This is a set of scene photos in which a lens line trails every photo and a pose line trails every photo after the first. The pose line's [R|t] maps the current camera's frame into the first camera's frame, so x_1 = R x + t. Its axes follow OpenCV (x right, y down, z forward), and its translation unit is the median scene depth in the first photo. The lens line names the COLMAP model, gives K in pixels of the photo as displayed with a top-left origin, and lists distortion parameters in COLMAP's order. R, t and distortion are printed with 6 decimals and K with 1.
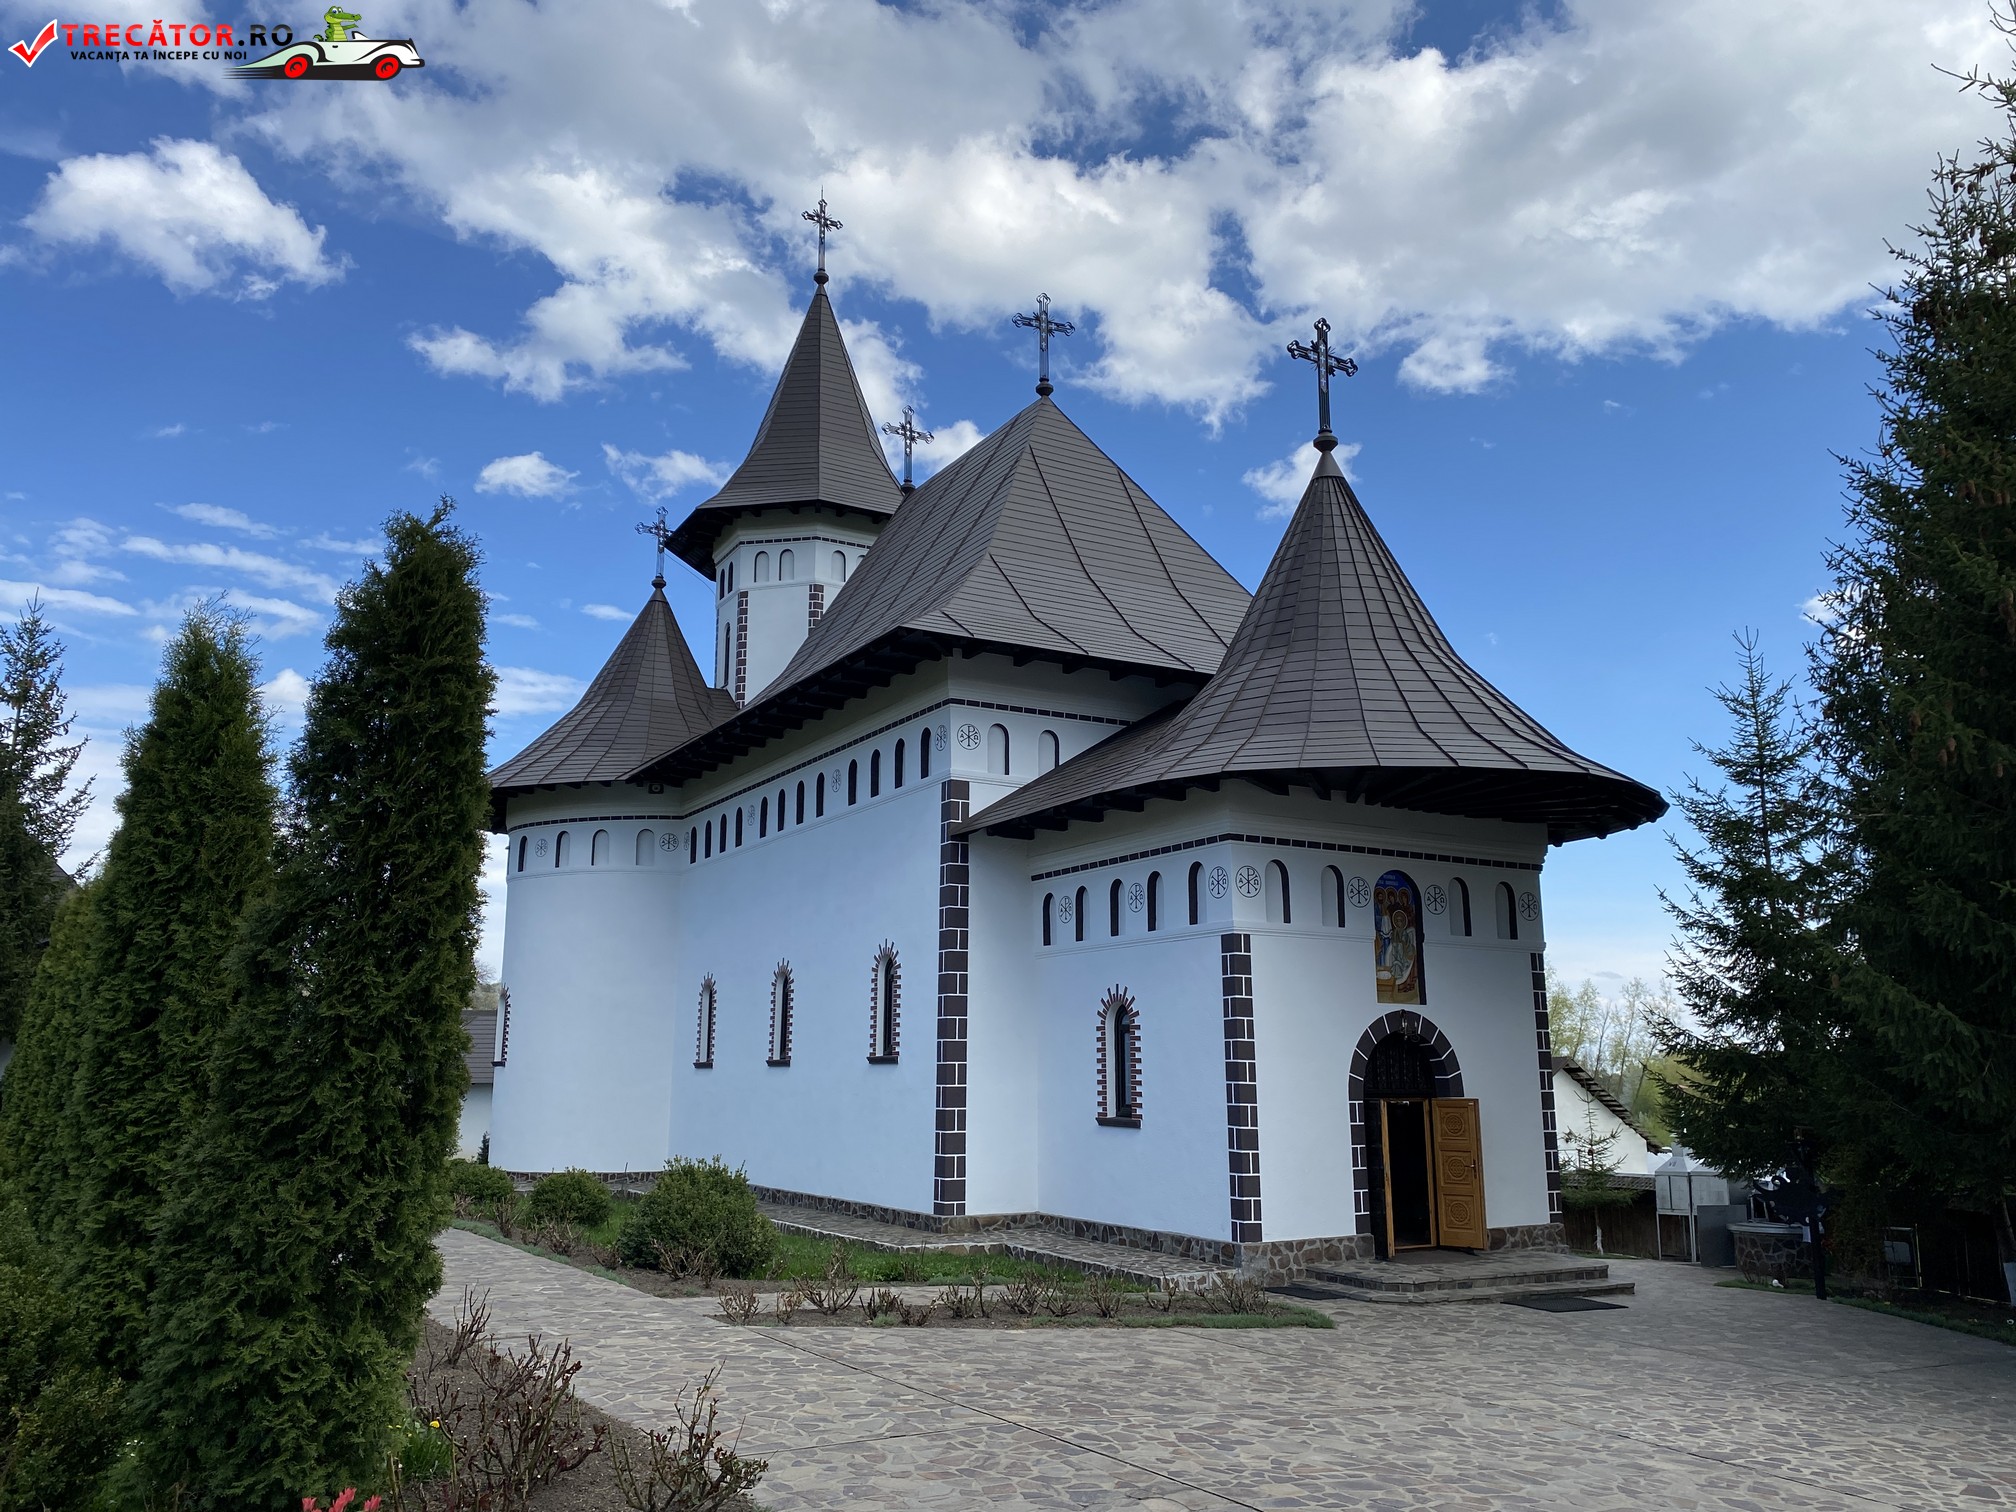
lens RADIAL K [[1516.4, 0, 1016.9], [0, 1516.4, 758.4], [0, 0, 1]] dist [0.038001, -0.020778]
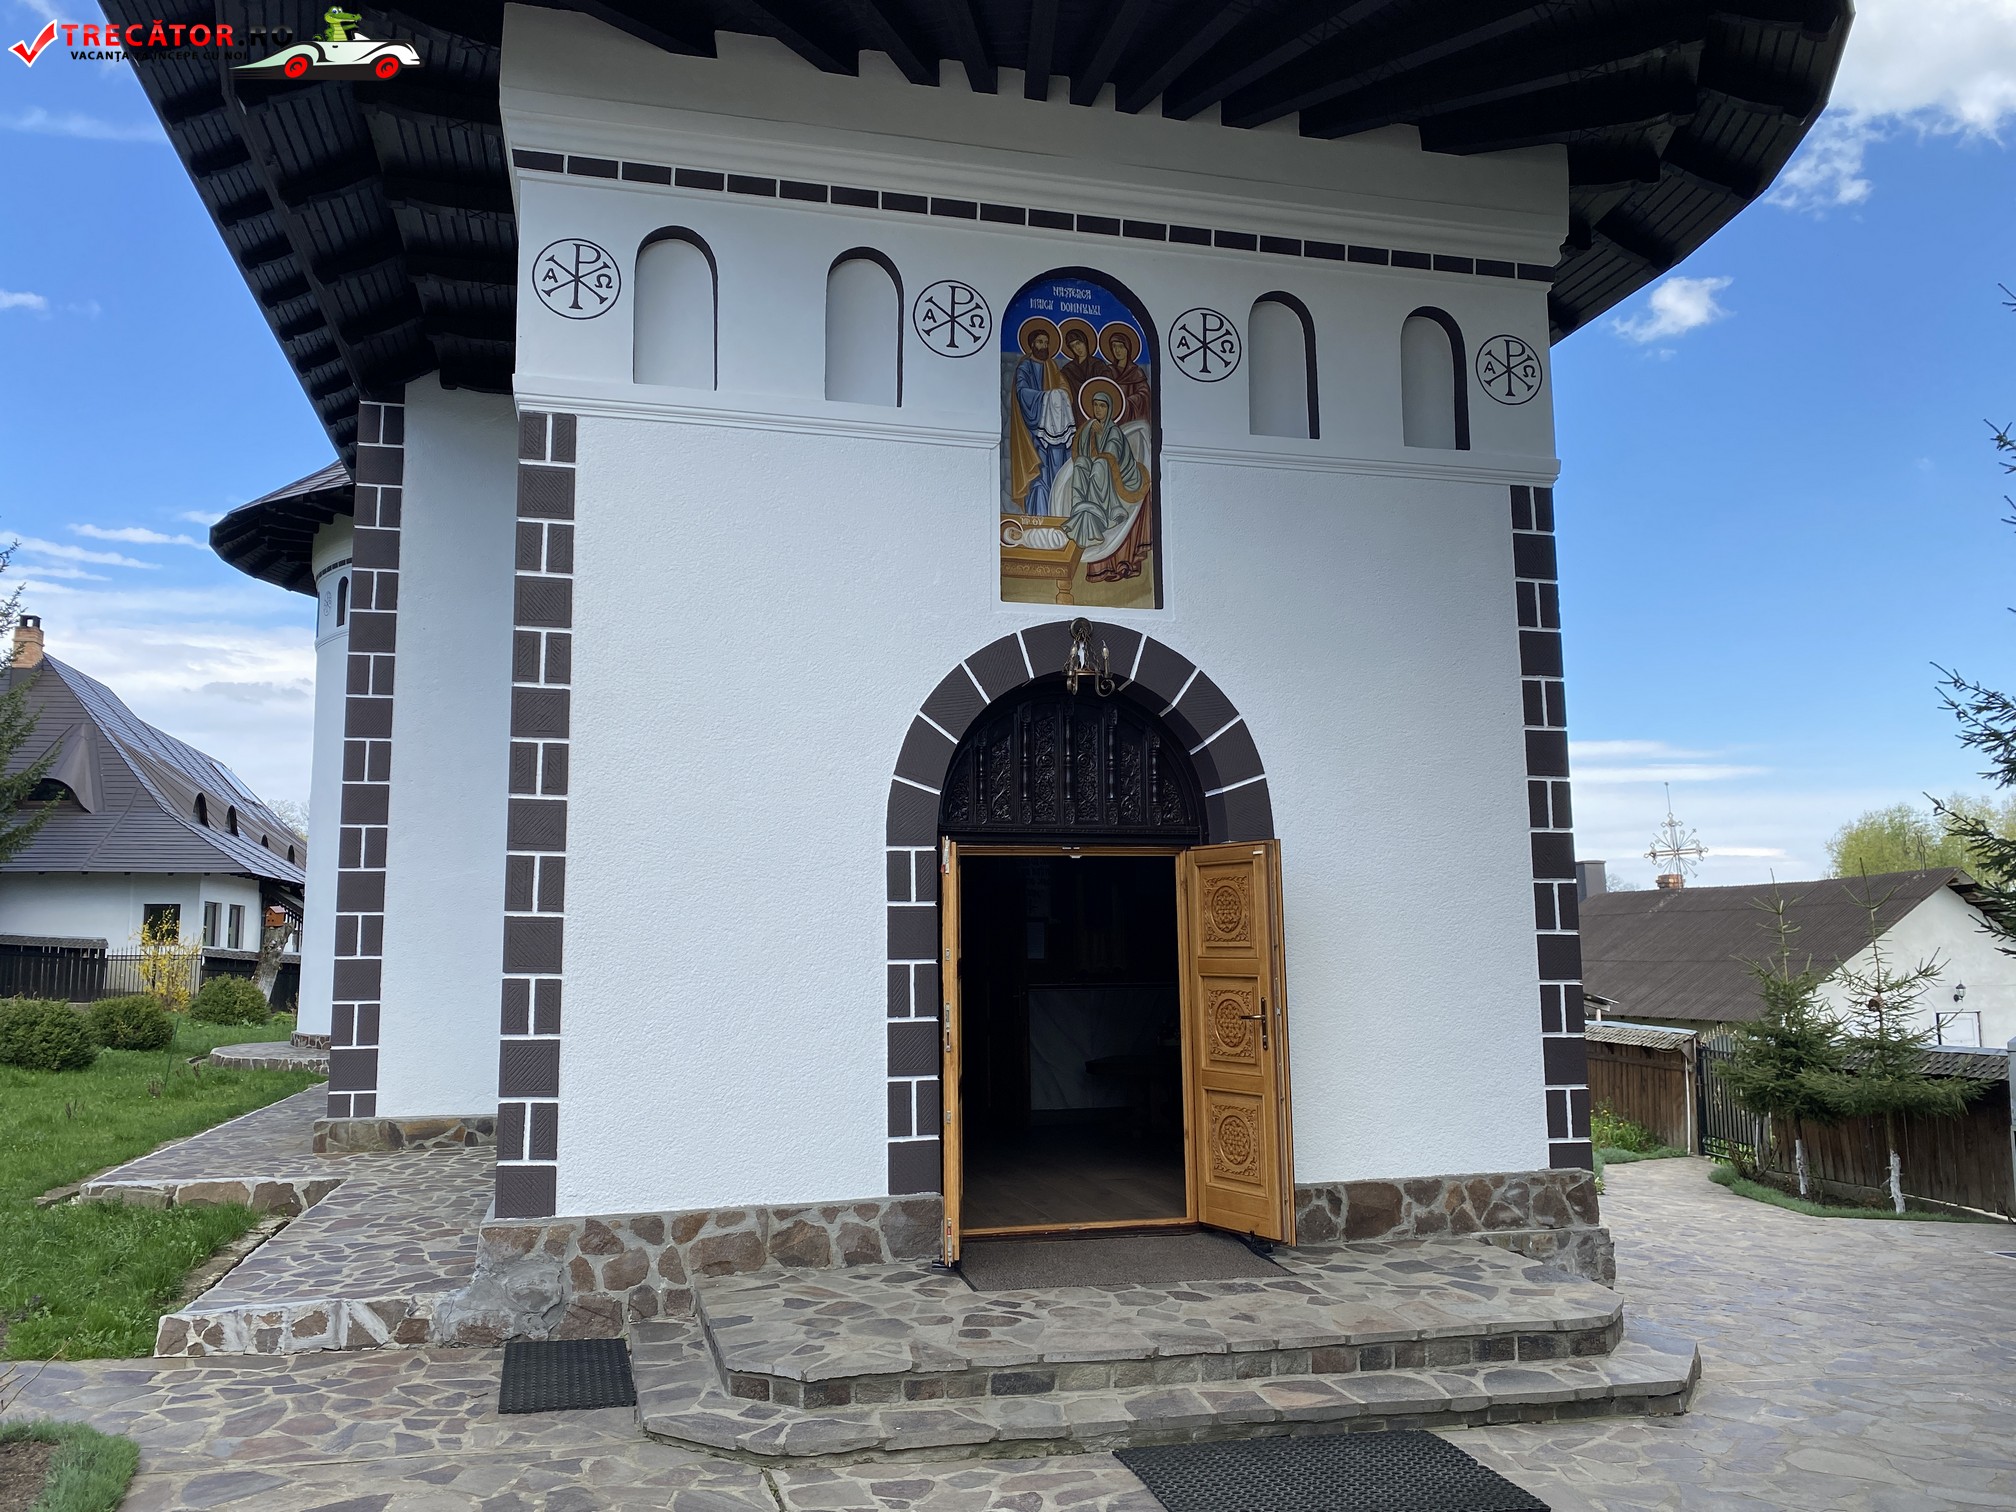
lens RADIAL K [[1516.4, 0, 994.4], [0, 1516.4, 748.8], [0, 0, 1]] dist [0.038001, -0.020778]
pose [[0.960695, -0.044703, -0.273982, 0.337251], [0.064971, 0.995745, 0.065347, 0.172385], [0.269895, -0.080580, 0.959512, 0.628063]]
